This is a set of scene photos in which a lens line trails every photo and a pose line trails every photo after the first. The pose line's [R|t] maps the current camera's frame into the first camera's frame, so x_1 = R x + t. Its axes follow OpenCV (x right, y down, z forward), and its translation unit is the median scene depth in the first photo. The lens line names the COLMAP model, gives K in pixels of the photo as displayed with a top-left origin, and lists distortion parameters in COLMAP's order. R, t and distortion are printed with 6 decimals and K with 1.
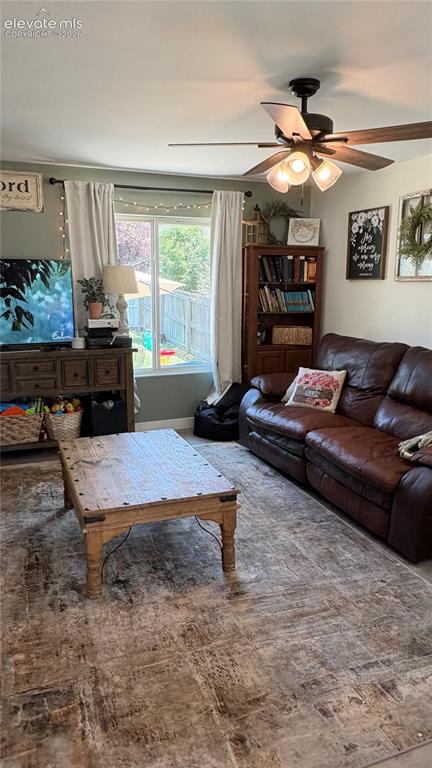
lens RADIAL K [[547.3, 0, 216.0], [0, 547.3, 384.0], [0, 0, 1]] dist [0.003614, 0.001919]
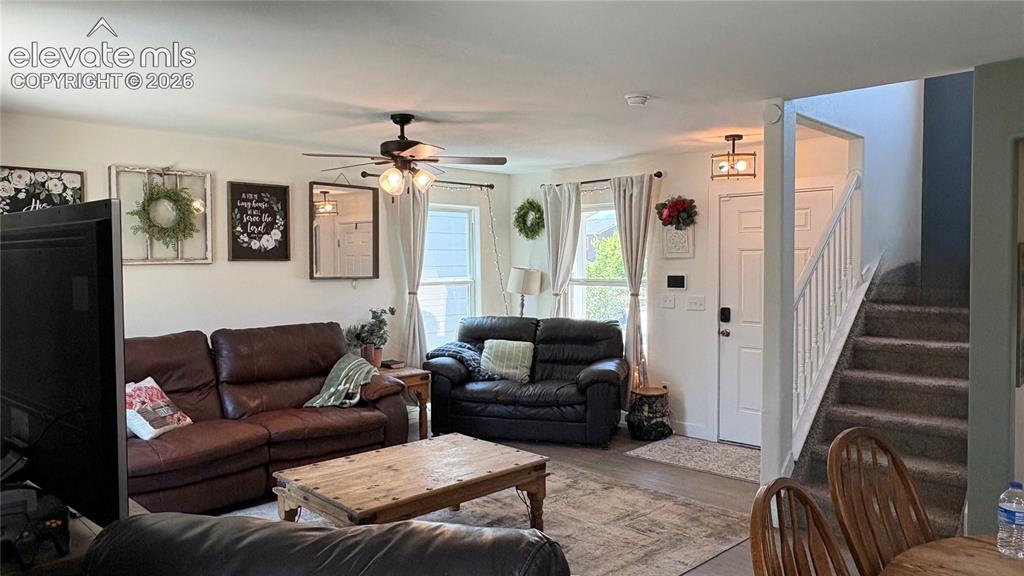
lens RADIAL K [[729.7, 0, 512.0], [0, 729.7, 288.0], [0, 0, 1]] dist [0.003614, 0.001919]
pose [[-0.395940, -0.040019, 0.917404, -0.864315], [0.179593, 0.976382, 0.120102, -0.170174], [-0.900543, 0.212313, -0.379401, 0.843280]]
